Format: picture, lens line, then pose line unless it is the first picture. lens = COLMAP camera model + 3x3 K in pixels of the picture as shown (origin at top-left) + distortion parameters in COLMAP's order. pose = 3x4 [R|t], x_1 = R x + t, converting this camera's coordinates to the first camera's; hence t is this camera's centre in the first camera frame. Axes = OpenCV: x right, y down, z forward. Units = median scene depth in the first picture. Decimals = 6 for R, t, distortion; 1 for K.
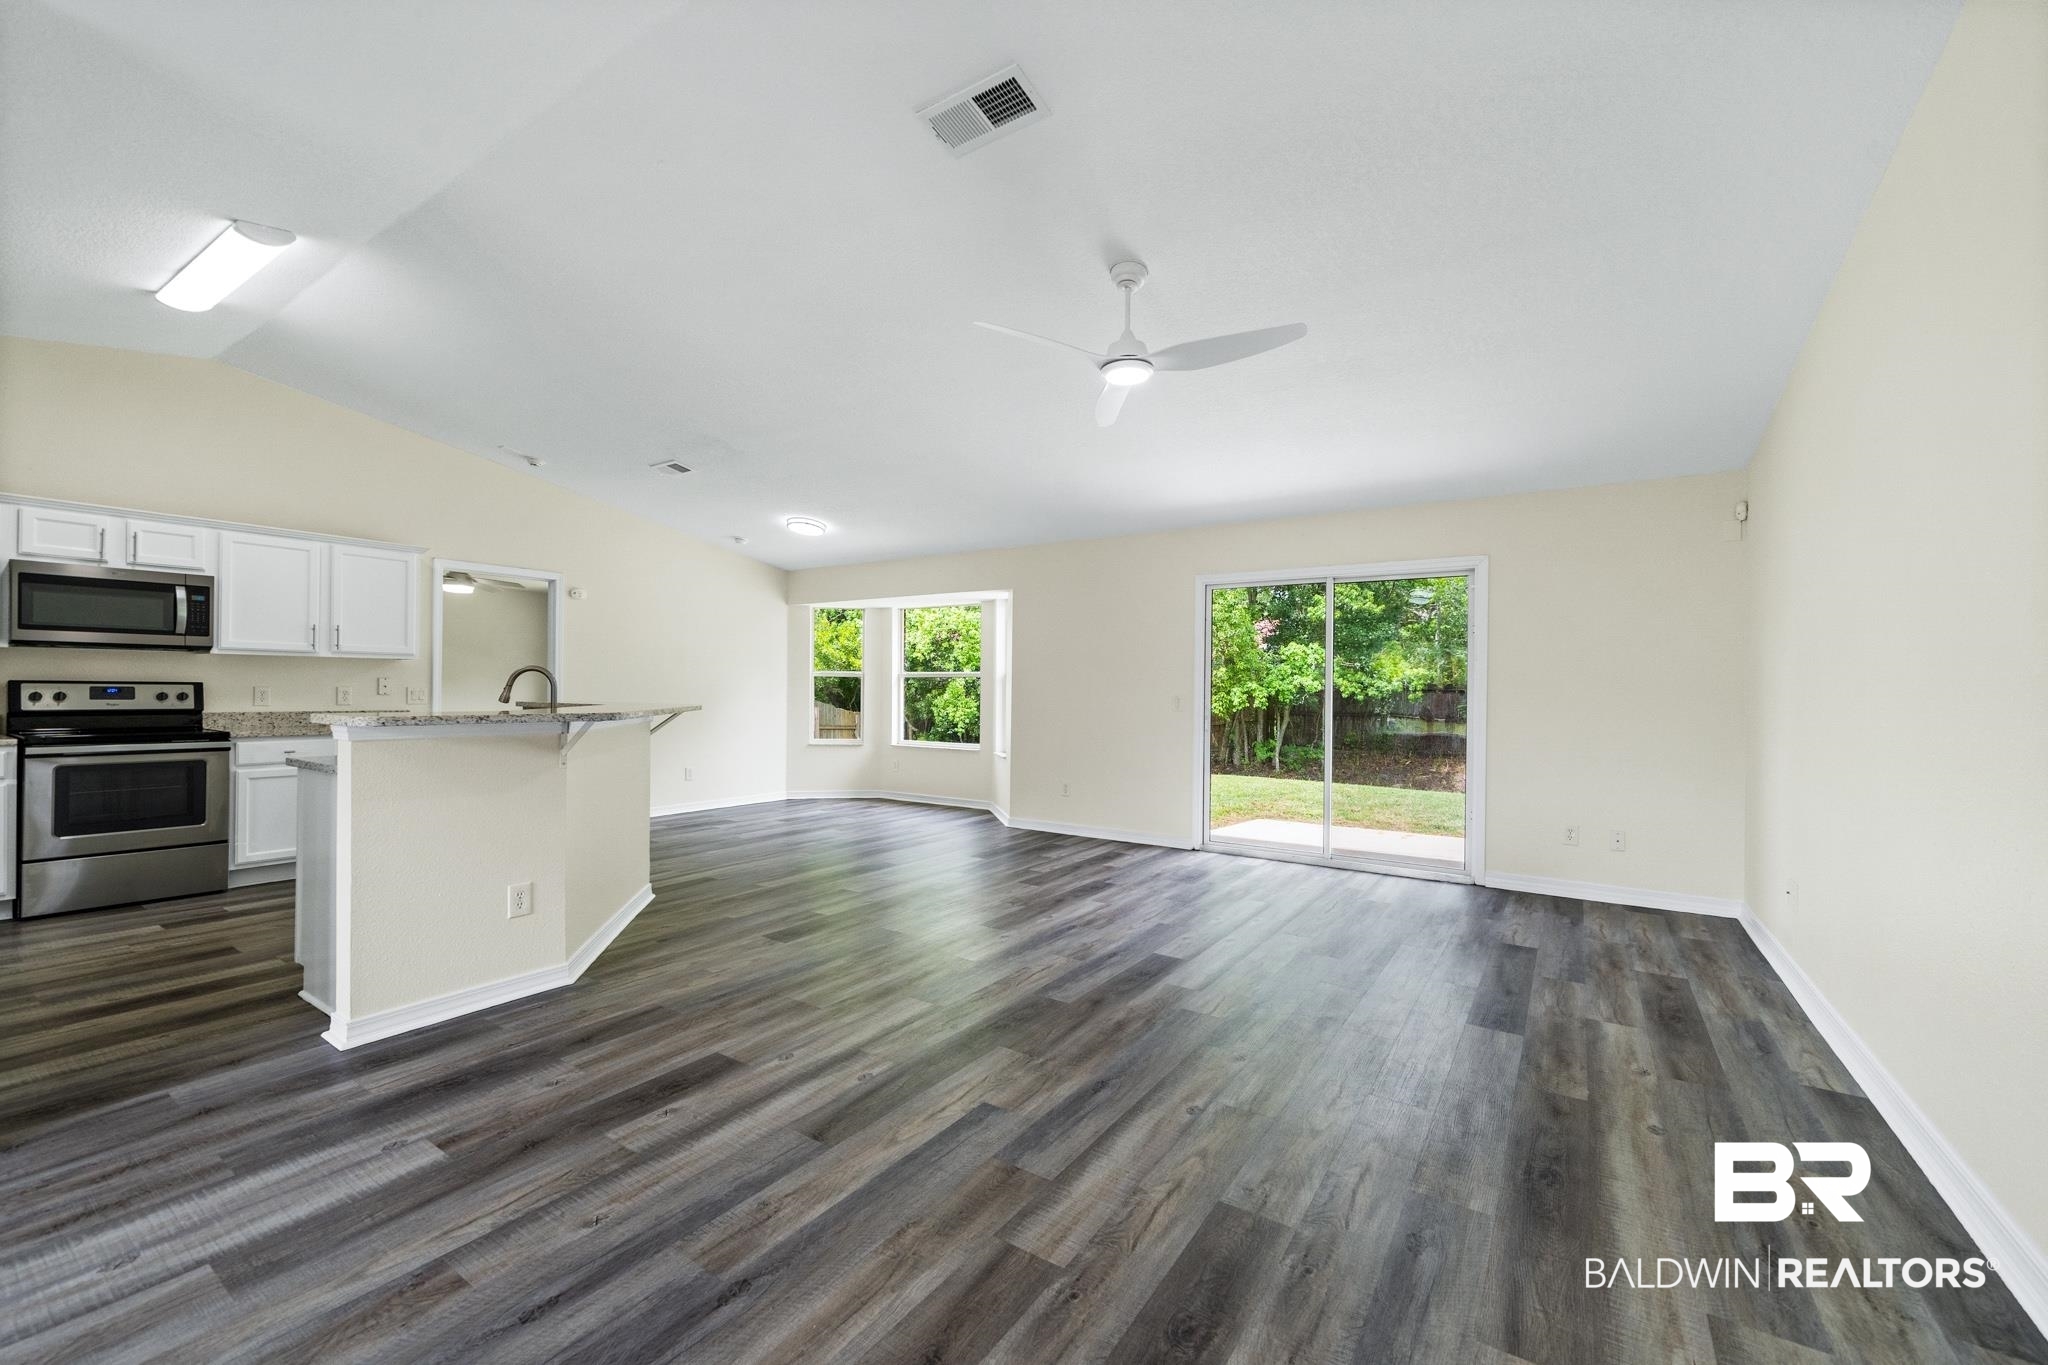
lens RADIAL K [[824.4, 0, 1020.2], [0, 824.4, 689.2], [0, 0, 1]] dist [-0.003167, 0.000328]
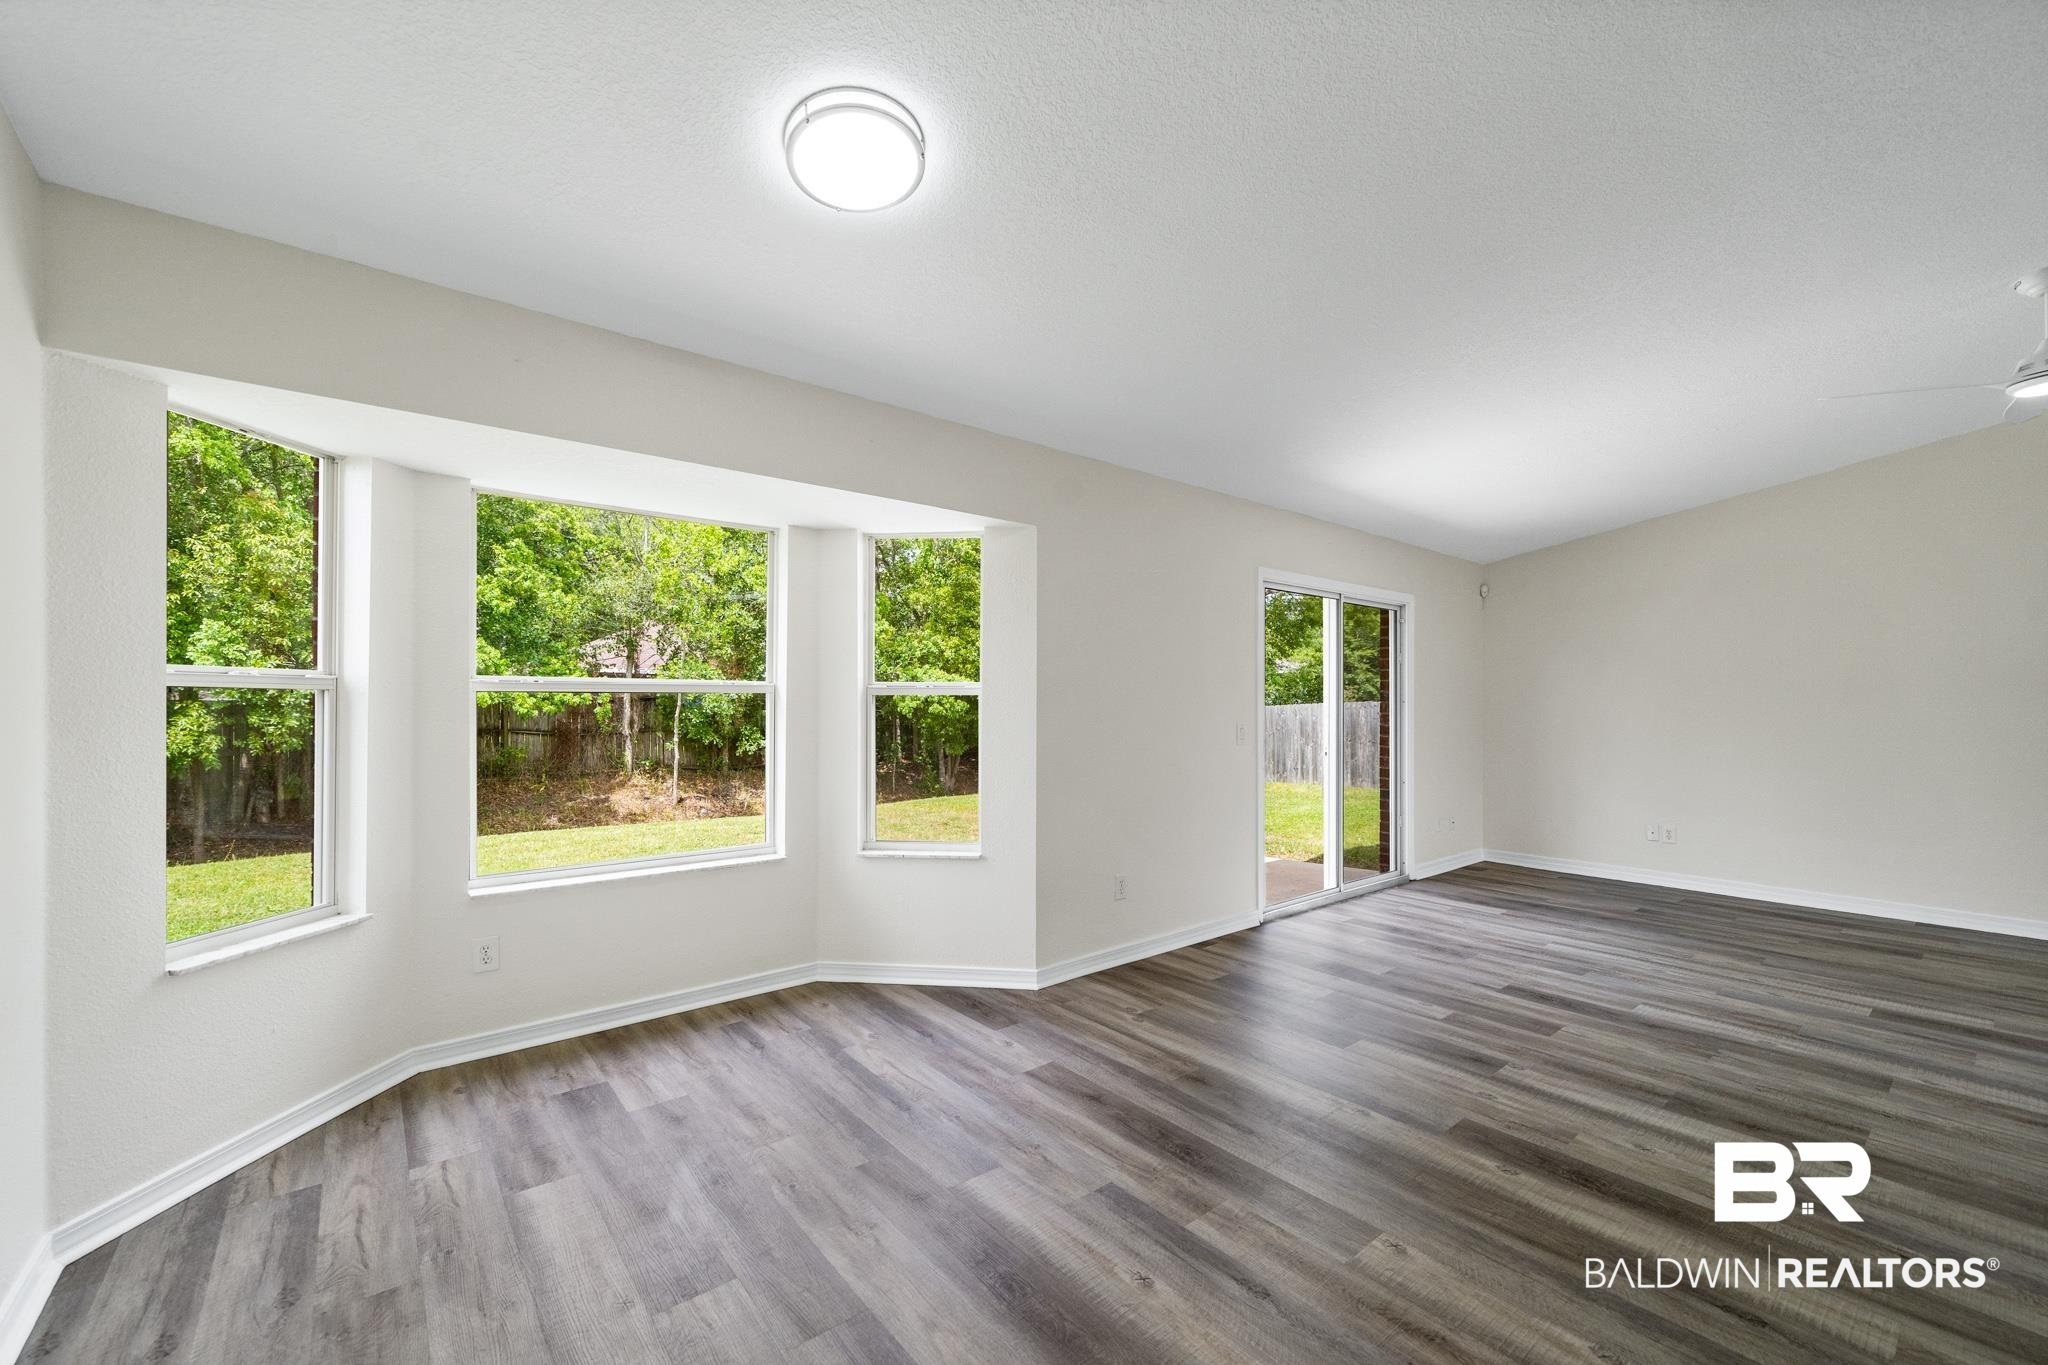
lens RADIAL K [[818.5, 0, 1023.0], [0, 818.5, 703.0], [0, 0, 1]] dist [-0.001032, 0.000036]
pose [[0.286942, -0.009660, 0.957899, -0.797758], [-0.001036, 0.999945, 0.010394, -0.026011], [-0.957948, -0.003975, 0.286916, 1.359818]]
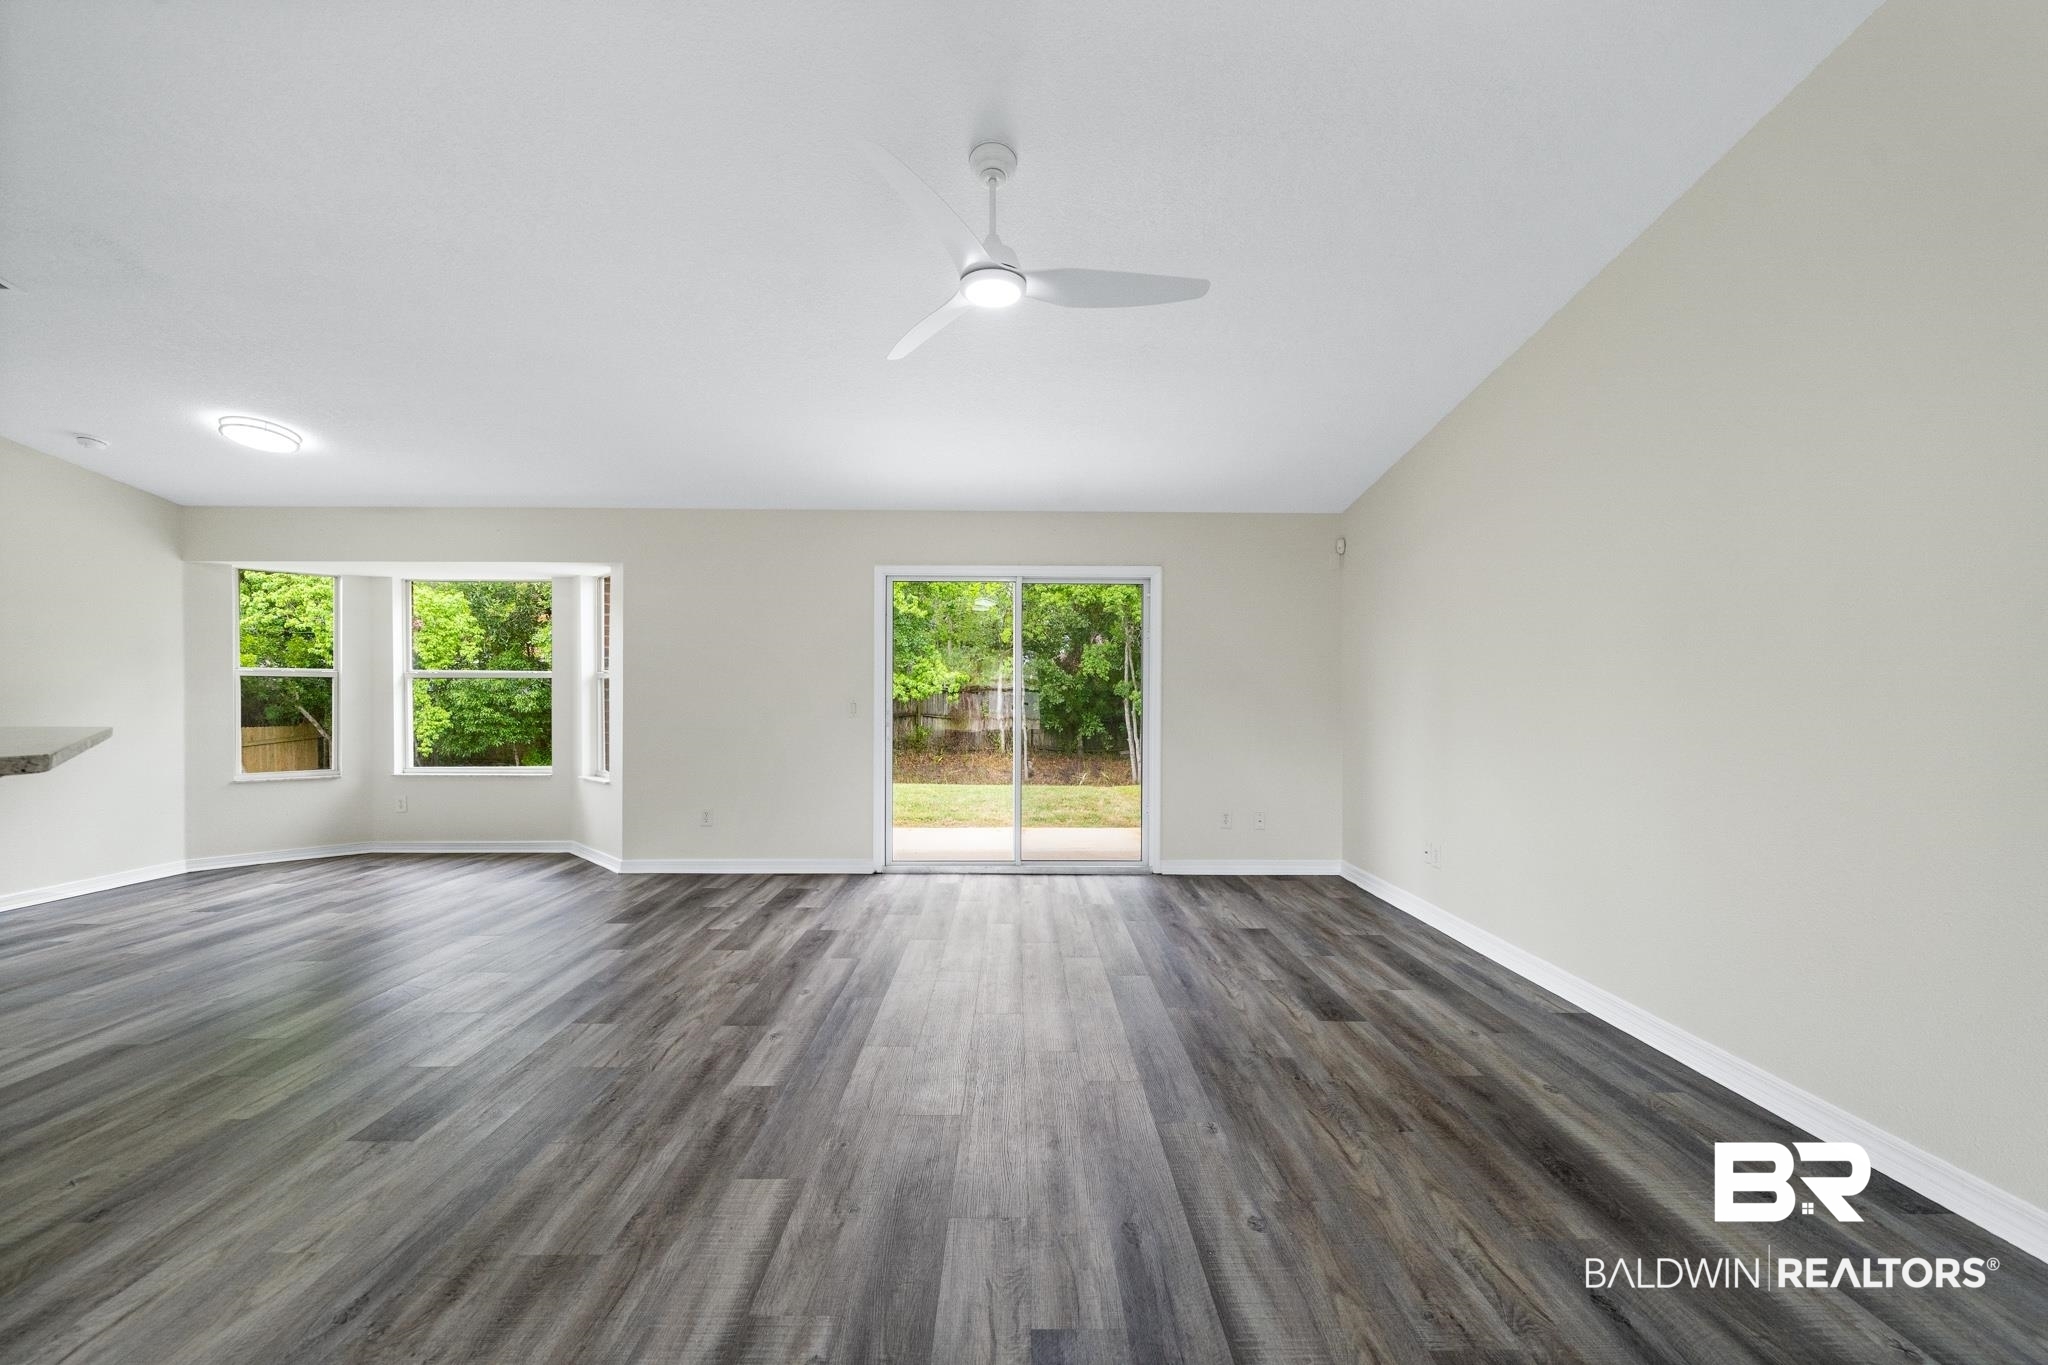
lens RADIAL K [[818.5, 0, 1023.0], [0, 818.5, 703.0], [0, 0, 1]] dist [-0.001032, 0.000036]
pose [[0.823221, -0.012802, 0.567577, -0.216512], [0.005002, 0.999870, 0.015297, -0.002086], [-0.567699, -0.009754, 0.823178, 0.252170]]
